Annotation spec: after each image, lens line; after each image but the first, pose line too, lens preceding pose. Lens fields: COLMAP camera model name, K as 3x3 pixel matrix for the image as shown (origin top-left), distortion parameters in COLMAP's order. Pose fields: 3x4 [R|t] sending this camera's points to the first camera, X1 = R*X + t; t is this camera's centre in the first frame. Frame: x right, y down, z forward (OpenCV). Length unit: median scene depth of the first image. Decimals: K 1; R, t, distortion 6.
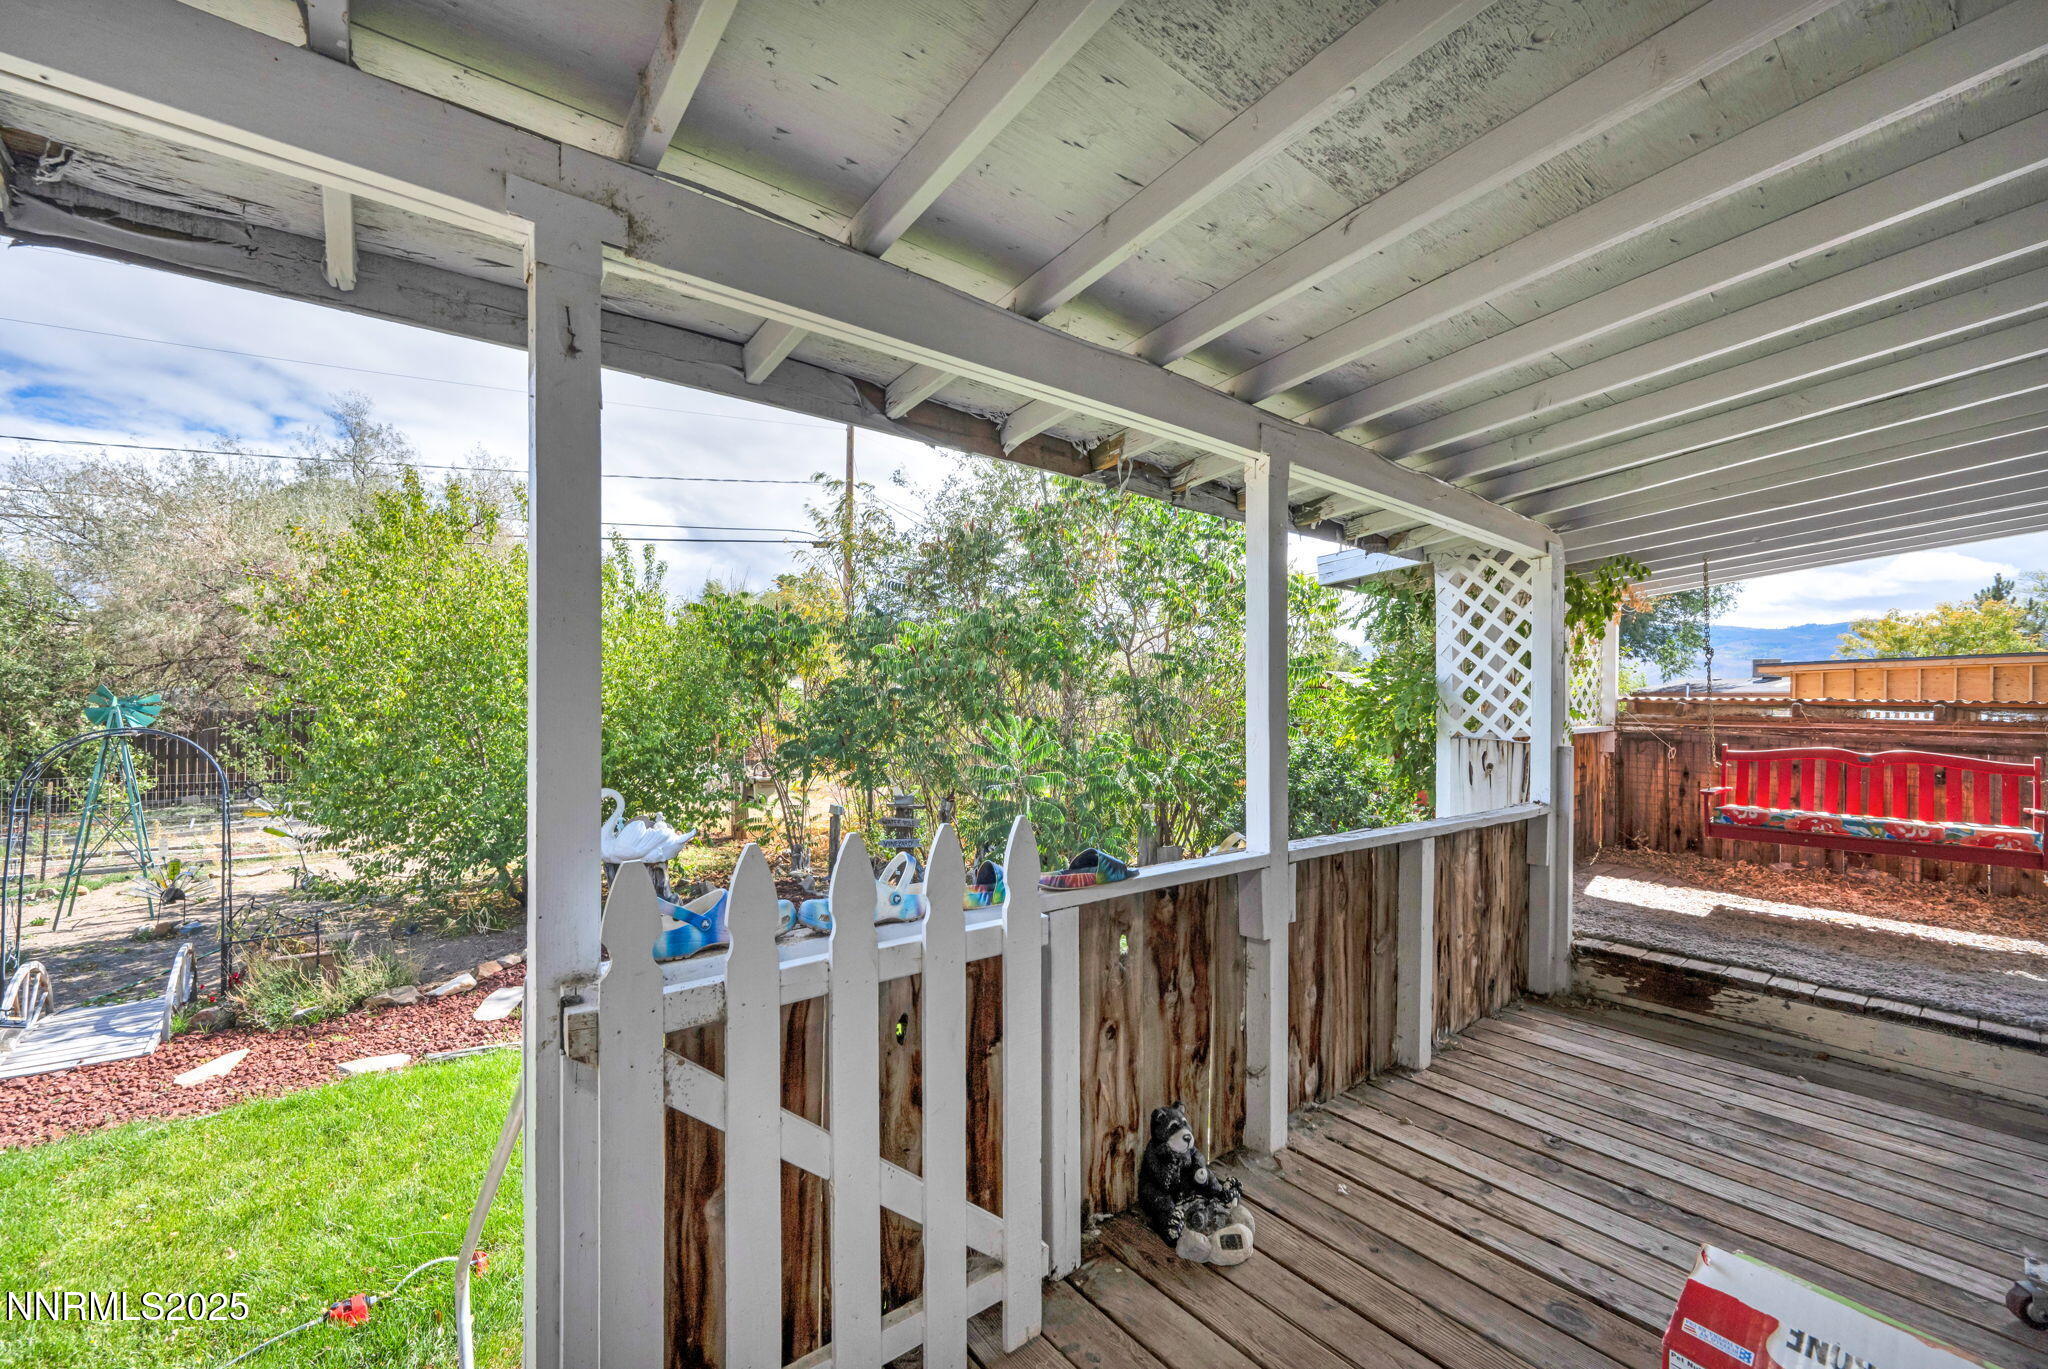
lens RADIAL K [[816.6, 0, 1024.0], [0, 816.6, 684.5], [0, 0, 1]] dist [-0.010995, 0.000515]
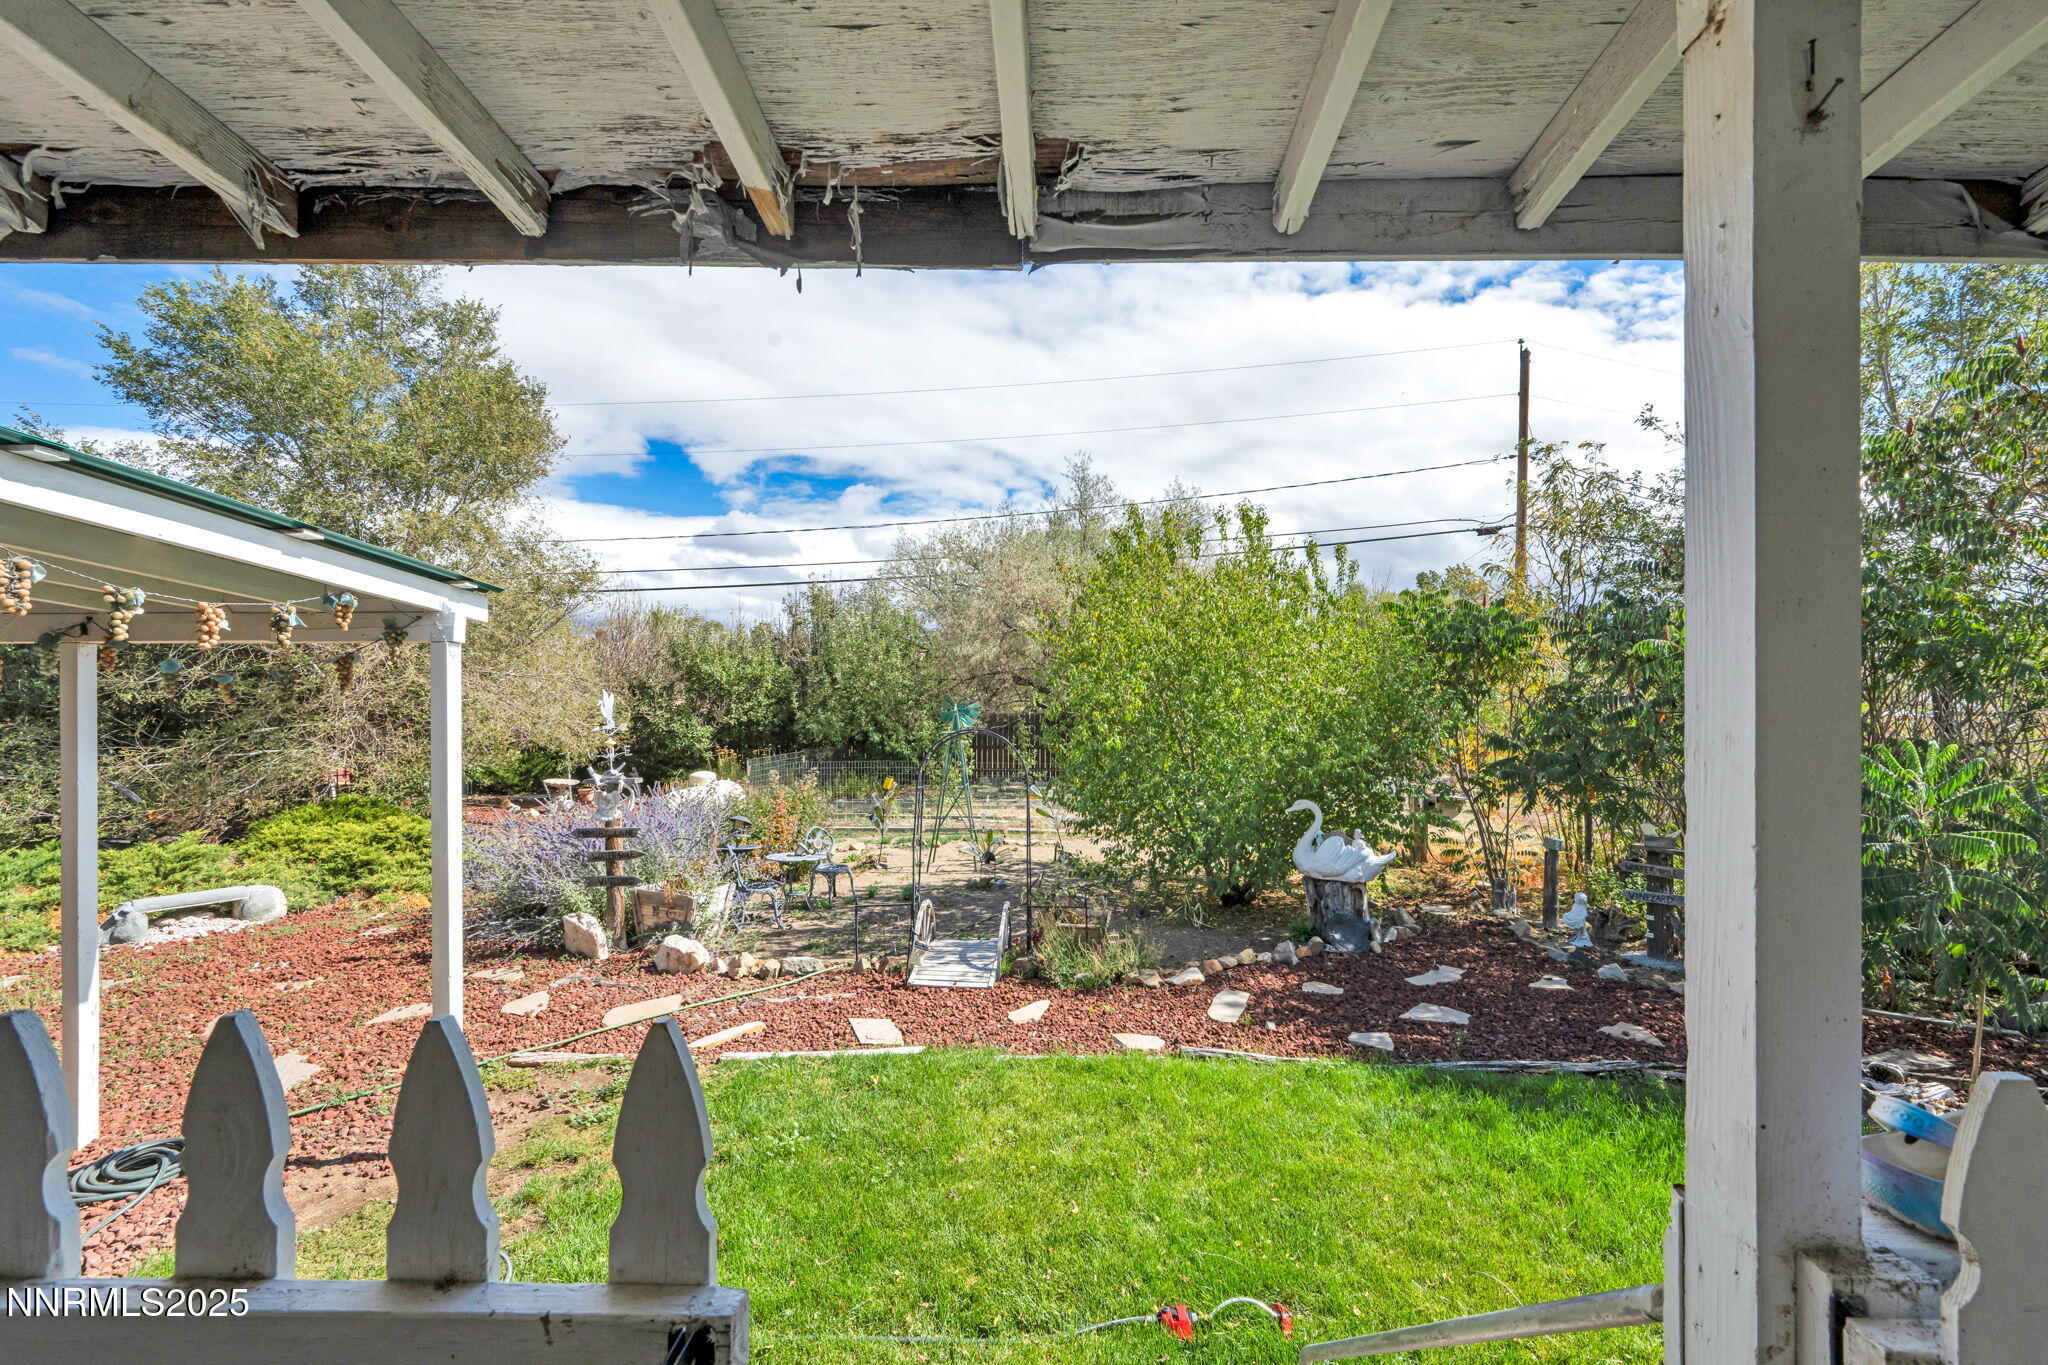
lens RADIAL K [[830.0, 0, 1030.2], [0, 830.0, 689.9], [0, 0, 1]] dist [-0.000771, 0.000085]
pose [[0.749667, -0.005484, -0.661792, -0.112171], [0.006000, 0.999981, -0.001490, -0.004946], [0.661788, -0.002854, 0.749686, 0.040364]]
